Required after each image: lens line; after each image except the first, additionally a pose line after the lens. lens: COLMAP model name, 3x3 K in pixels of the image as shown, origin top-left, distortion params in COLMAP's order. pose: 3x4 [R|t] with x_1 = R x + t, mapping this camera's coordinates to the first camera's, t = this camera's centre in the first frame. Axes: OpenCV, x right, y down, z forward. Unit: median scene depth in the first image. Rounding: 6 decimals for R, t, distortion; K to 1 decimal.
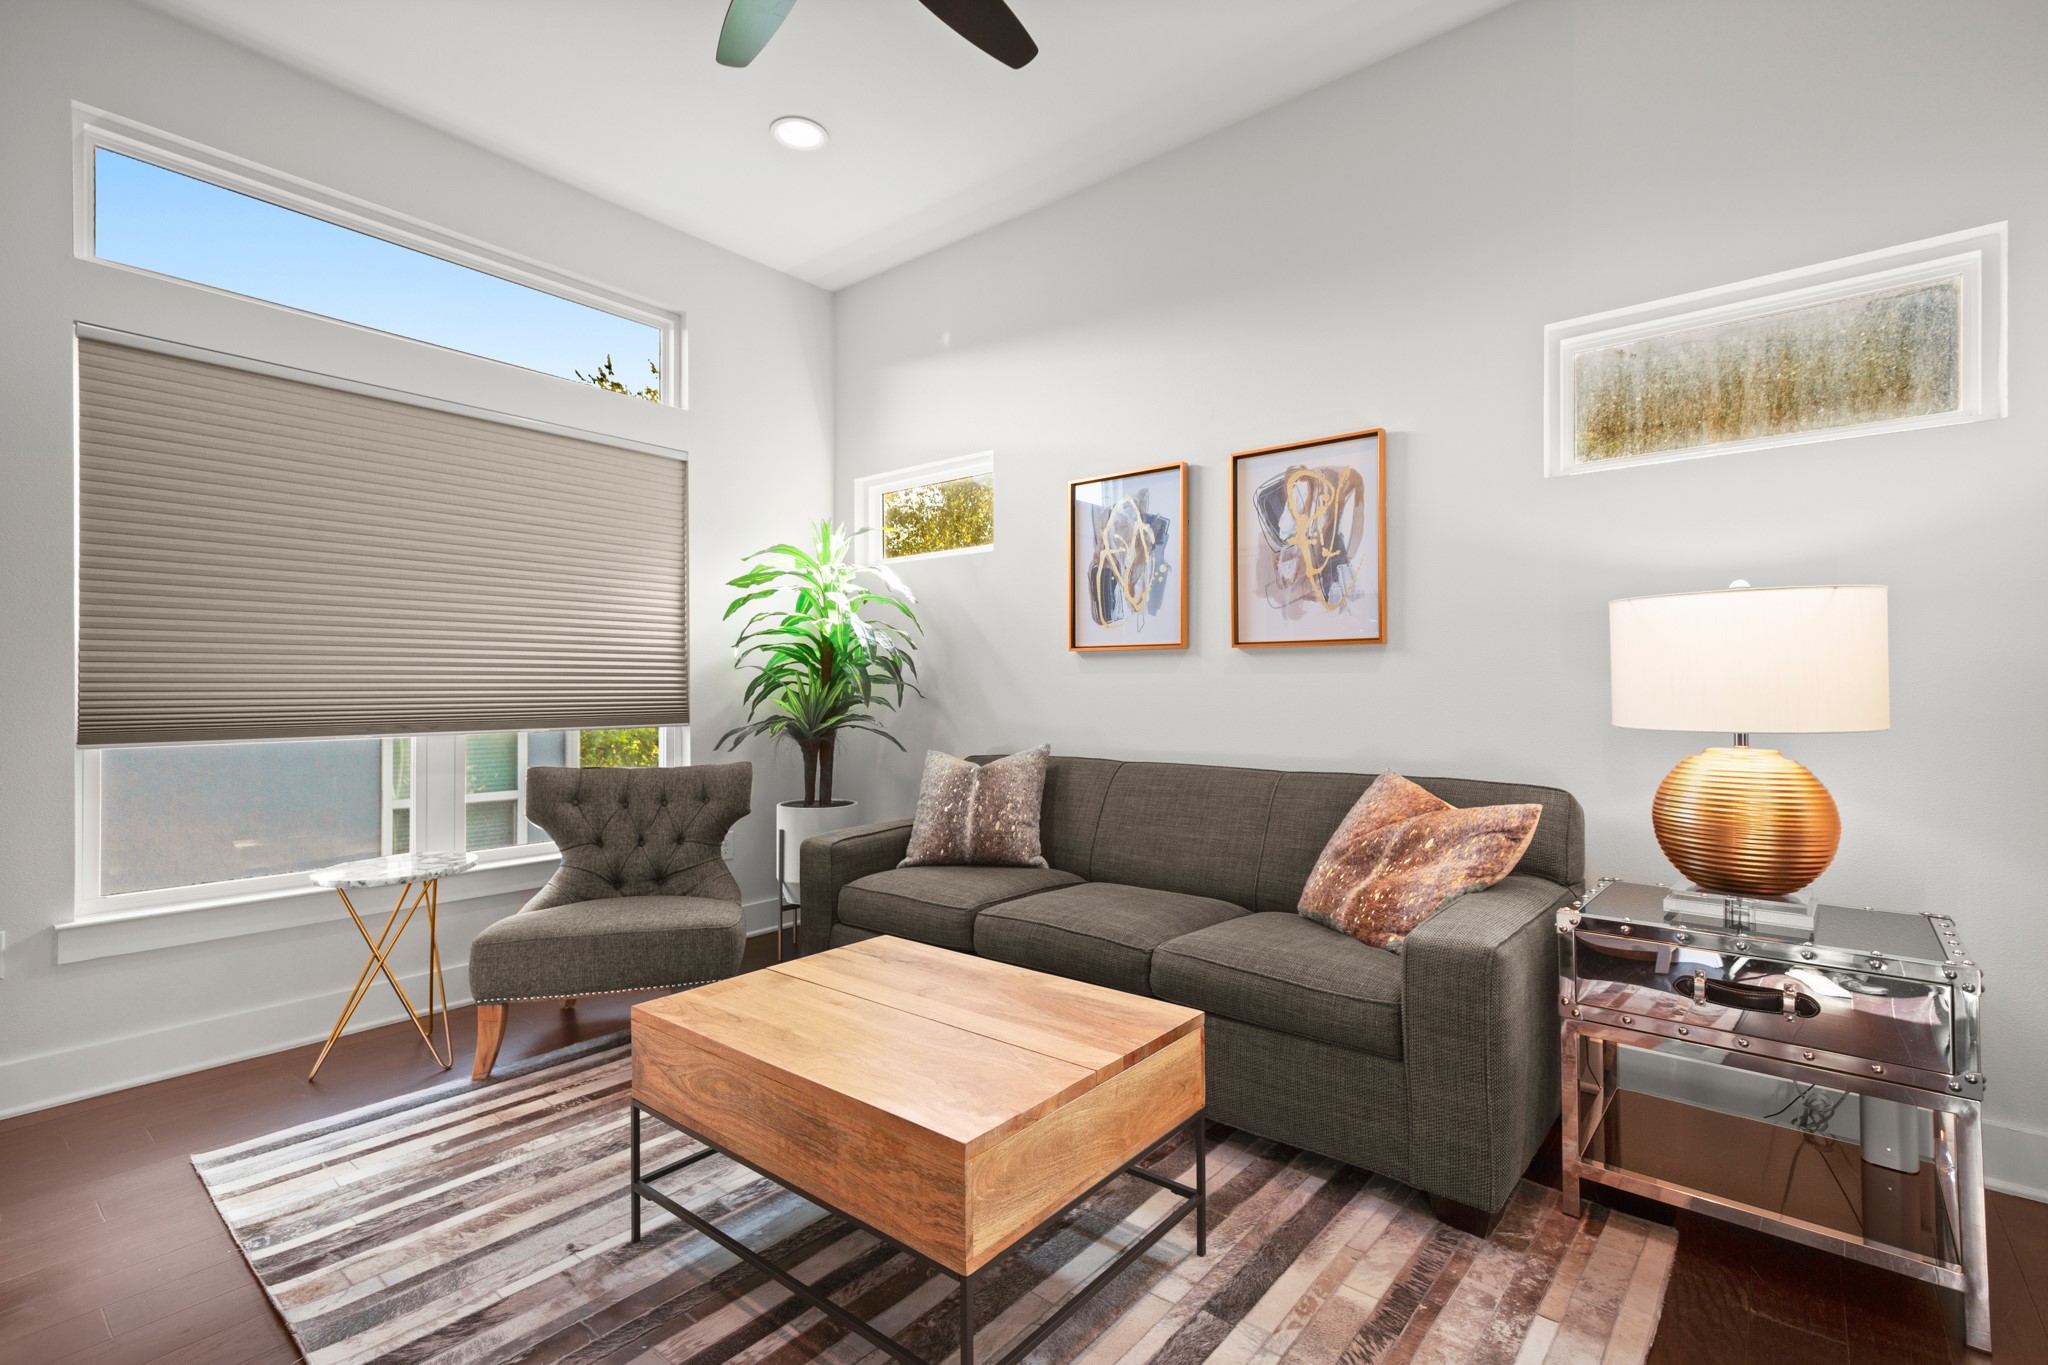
lens RADIAL K [[937.9, 0, 1031.4], [0, 937.9, 677.7], [0, 0, 1]] dist [0.000931, 0.000001]
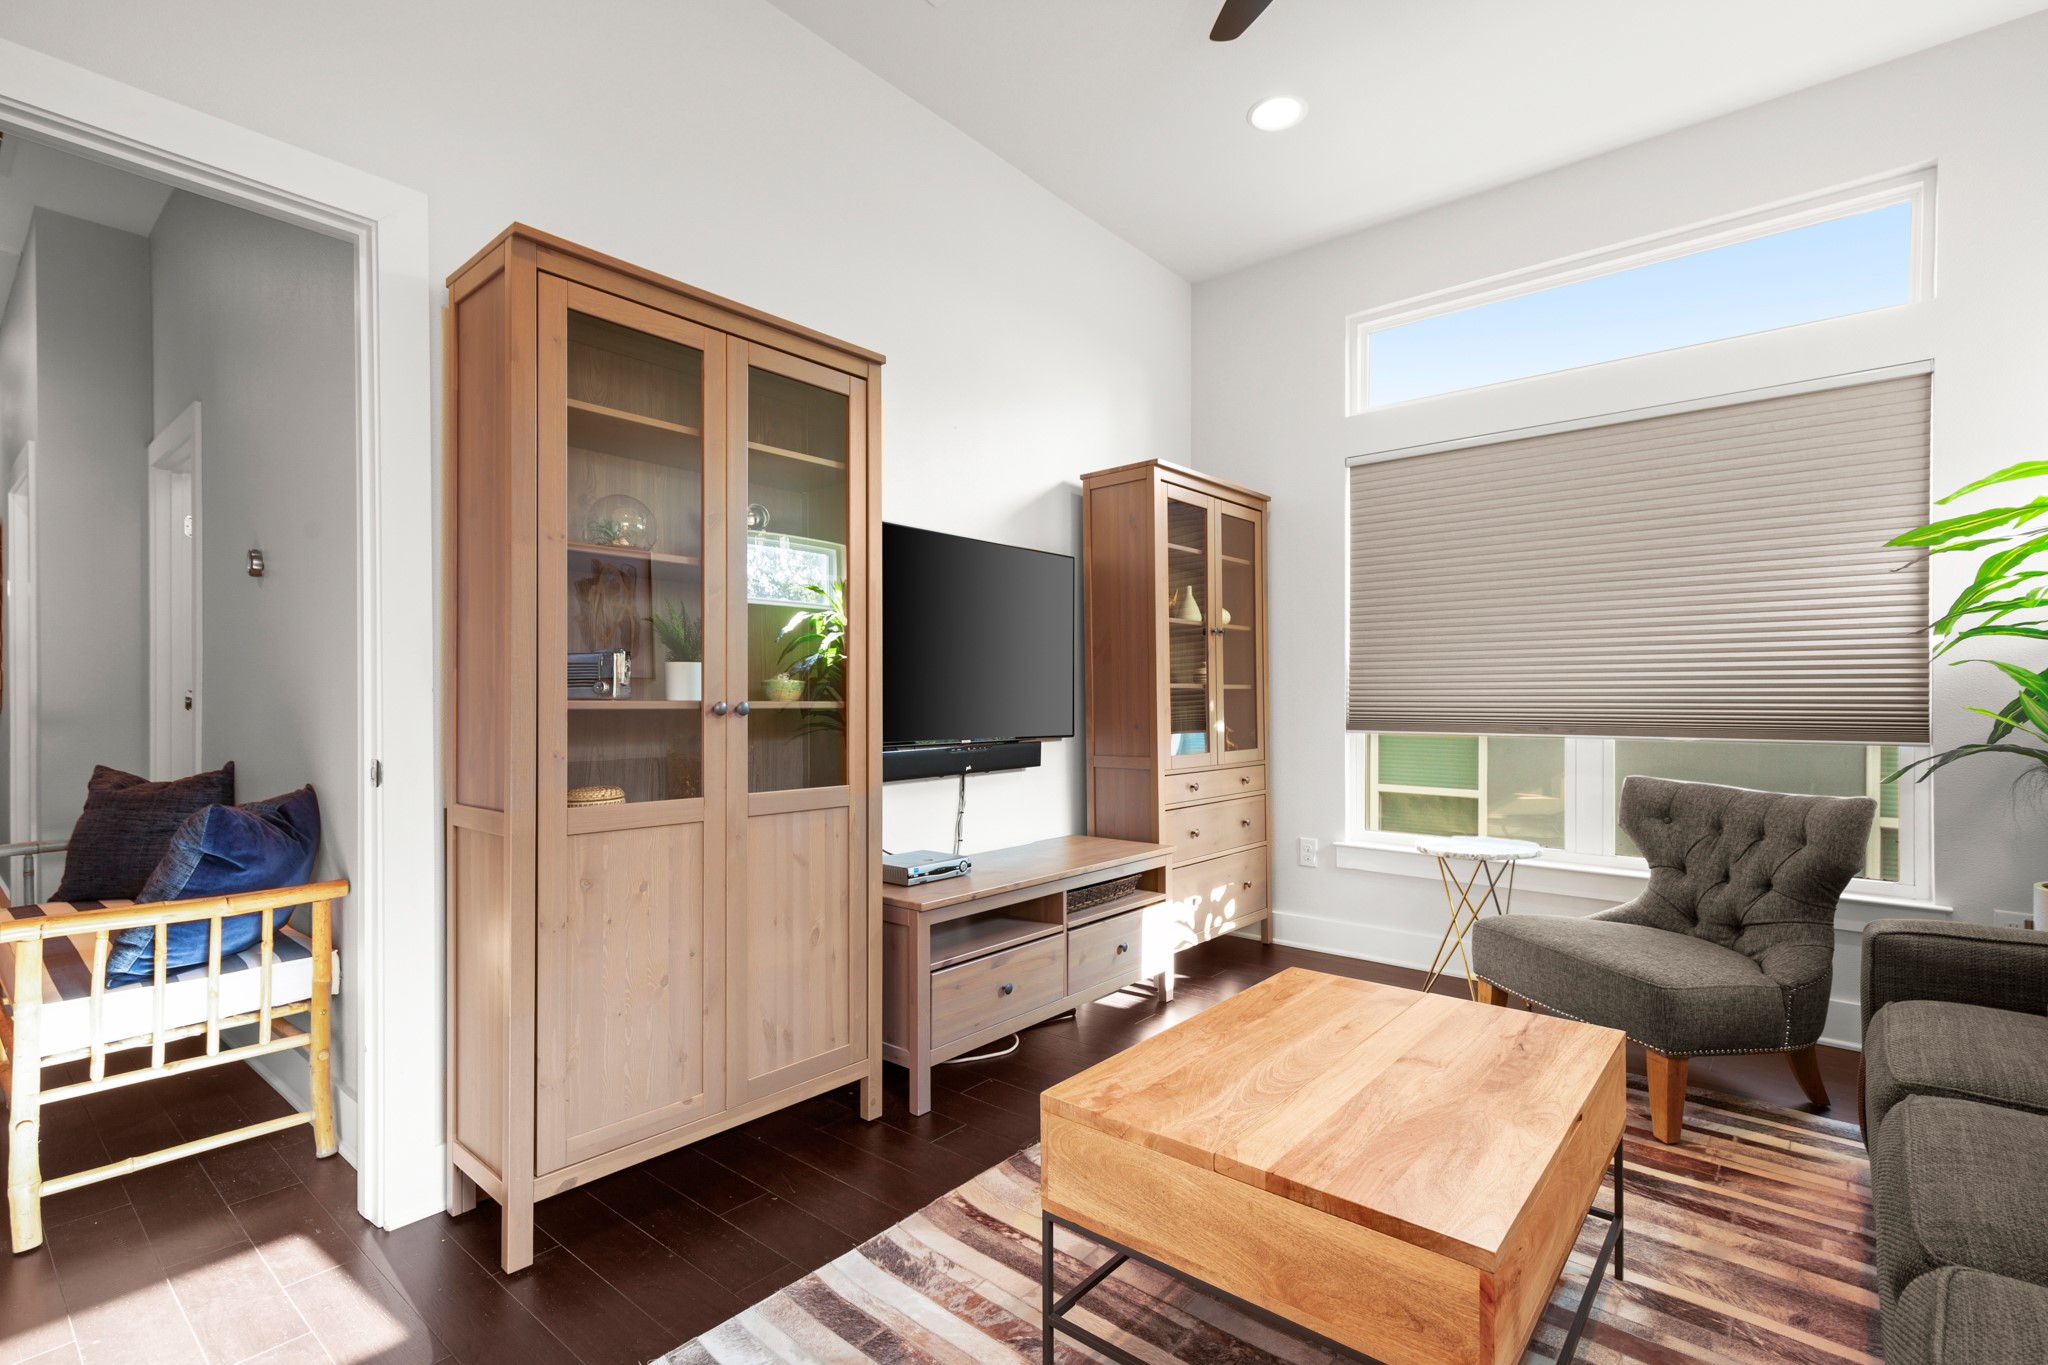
lens RADIAL K [[937.9, 0, 1031.2], [0, 937.9, 693.0], [0, 0, 1]] dist [0.000931, 0.000001]
pose [[-0.026751, 0.001419, -0.999641, 0.542496], [0.013130, 0.999913, 0.001068, 0.001804], [0.999556, -0.013097, -0.026767, 0.512036]]
